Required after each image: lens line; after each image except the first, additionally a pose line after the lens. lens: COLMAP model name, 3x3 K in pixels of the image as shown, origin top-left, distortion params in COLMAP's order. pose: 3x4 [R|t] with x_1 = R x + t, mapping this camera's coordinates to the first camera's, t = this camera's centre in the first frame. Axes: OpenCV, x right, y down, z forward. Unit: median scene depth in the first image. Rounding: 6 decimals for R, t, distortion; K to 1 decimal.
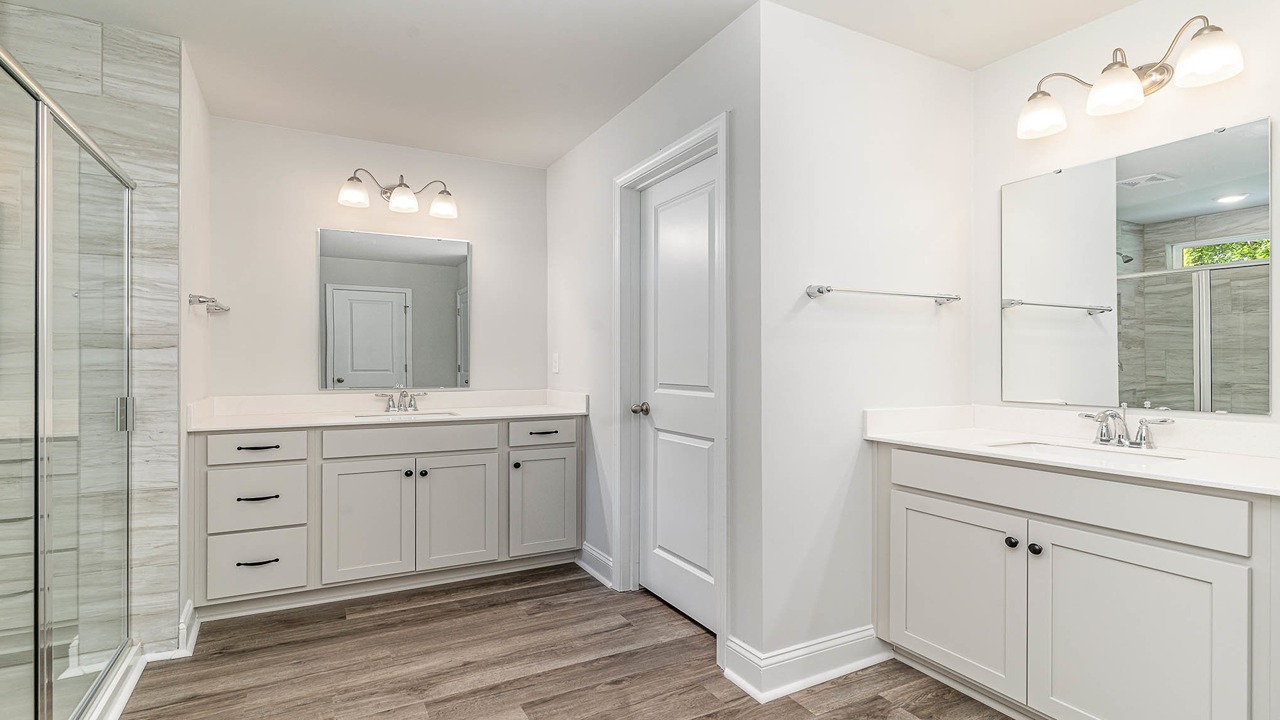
lens RADIAL K [[616.7, 0, 638.7], [0, 616.7, 363.2], [0, 0, 1]] dist [-0.000472, -0.001629]
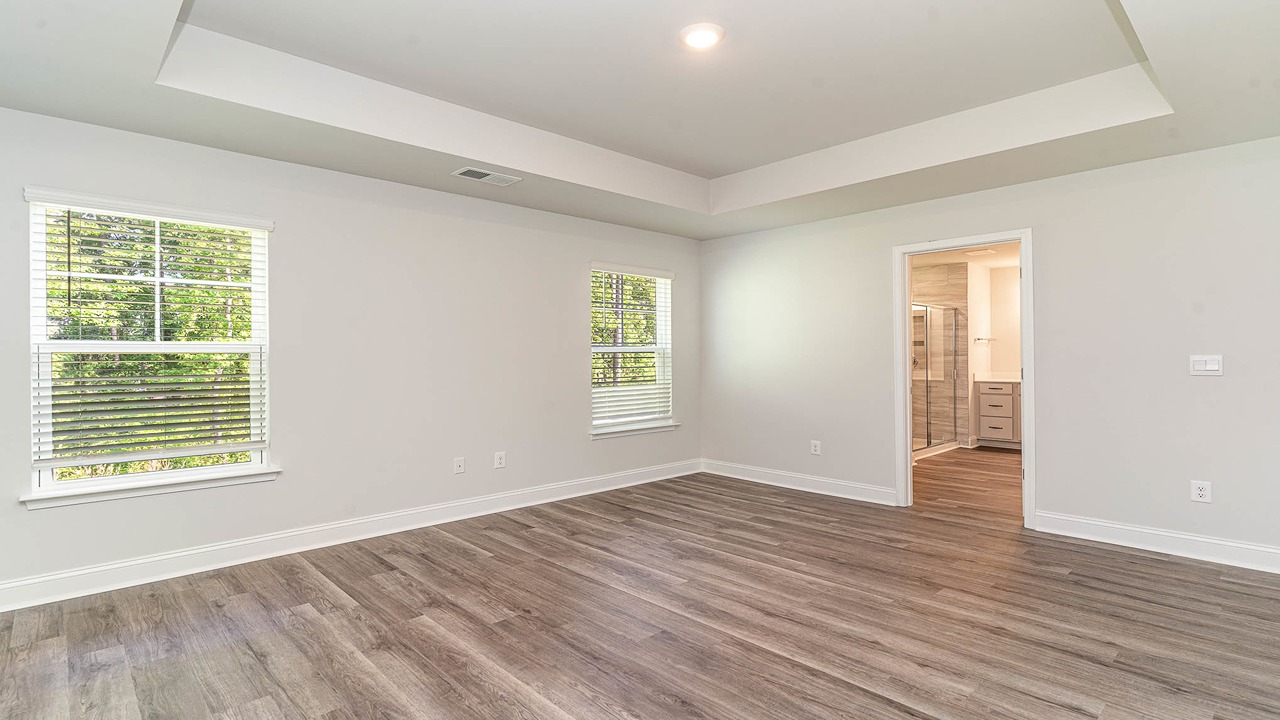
lens RADIAL K [[616.7, 0, 638.7], [0, 616.7, 352.6], [0, 0, 1]] dist [-0.000472, -0.001629]
pose [[0.259278, -0.011283, -0.965737, 1.965086], [0.007147, 0.999927, -0.009764, -0.017552], [0.965776, -0.004370, 0.259340, -1.542483]]
